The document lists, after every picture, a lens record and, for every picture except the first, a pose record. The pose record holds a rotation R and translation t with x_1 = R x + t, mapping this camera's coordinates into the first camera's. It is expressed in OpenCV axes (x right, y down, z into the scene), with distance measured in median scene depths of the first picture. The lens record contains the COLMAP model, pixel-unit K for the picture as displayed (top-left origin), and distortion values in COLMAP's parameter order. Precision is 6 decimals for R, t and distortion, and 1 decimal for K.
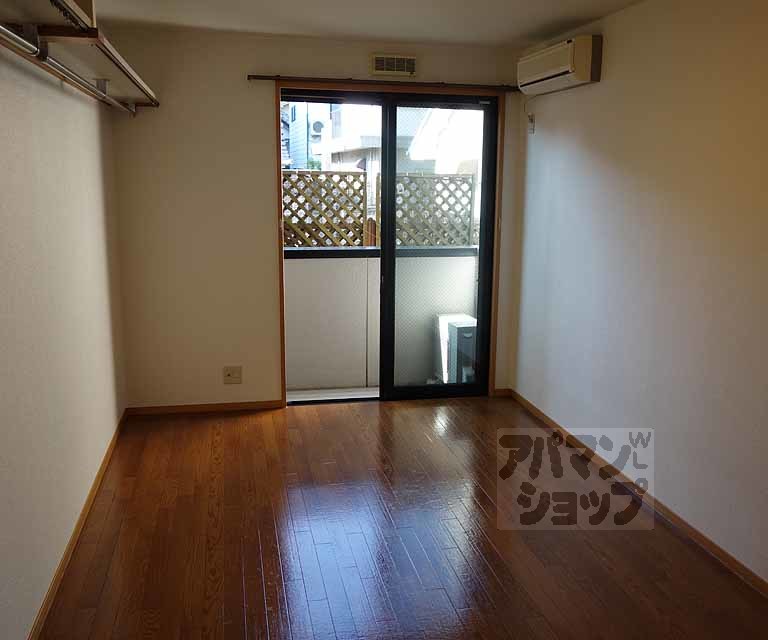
lens RADIAL K [[765.8, 0, 384.0], [0, 765.8, 320.0], [0, 0, 1]] dist [-0.017916, -0.004465]
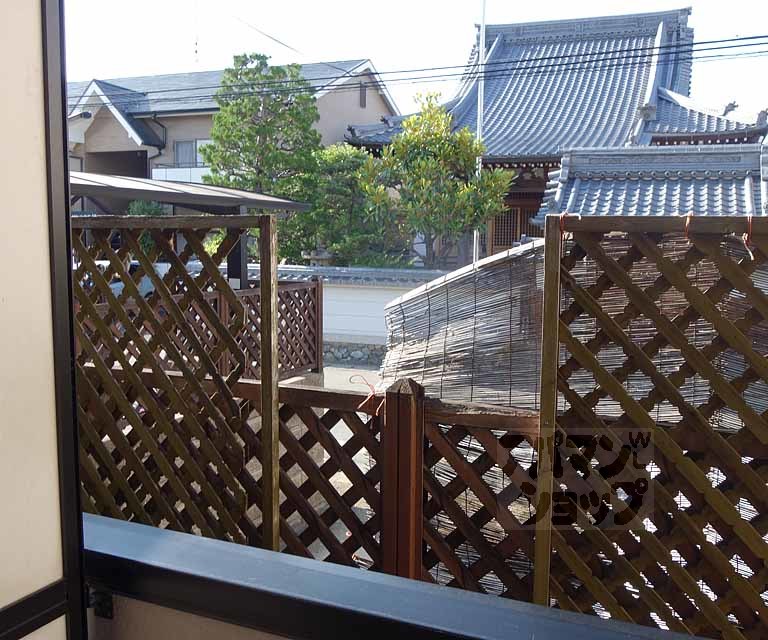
lens RADIAL K [[765.8, 0, 384.0], [0, 765.8, 320.0], [0, 0, 1]] dist [-0.017916, -0.004465]
pose [[0.802684, 0.063569, -0.593007, -0.056085], [-0.113339, 0.992443, -0.047025, -0.172357], [0.585536, 0.104957, 0.803823, 0.922260]]
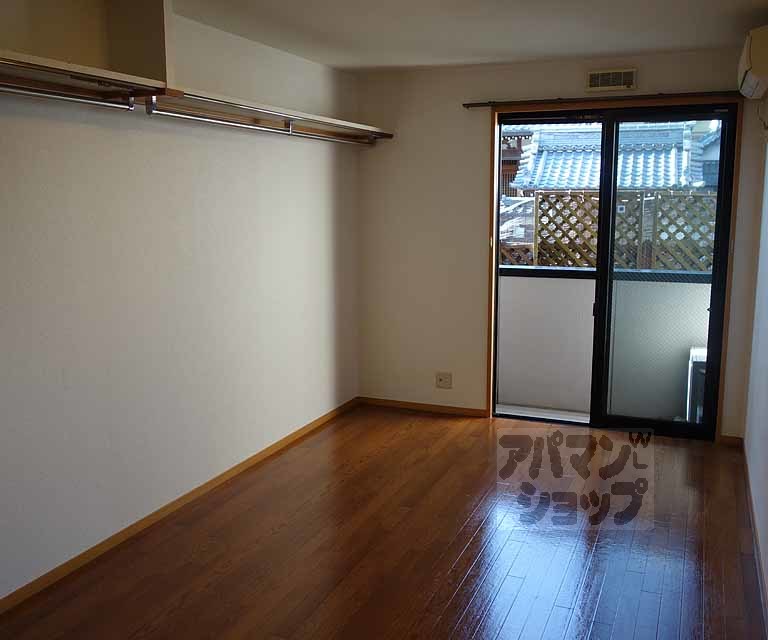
lens RADIAL K [[747.4, 0, 384.0], [0, 747.4, 320.0], [0, 0, 1]] dist [0.019905, 0.000912]
pose [[0.823556, 0.078942, -0.561715, 0.308962], [-0.094083, 0.995562, 0.001974, -0.006966], [0.559378, 0.051222, 0.827328, 0.067917]]
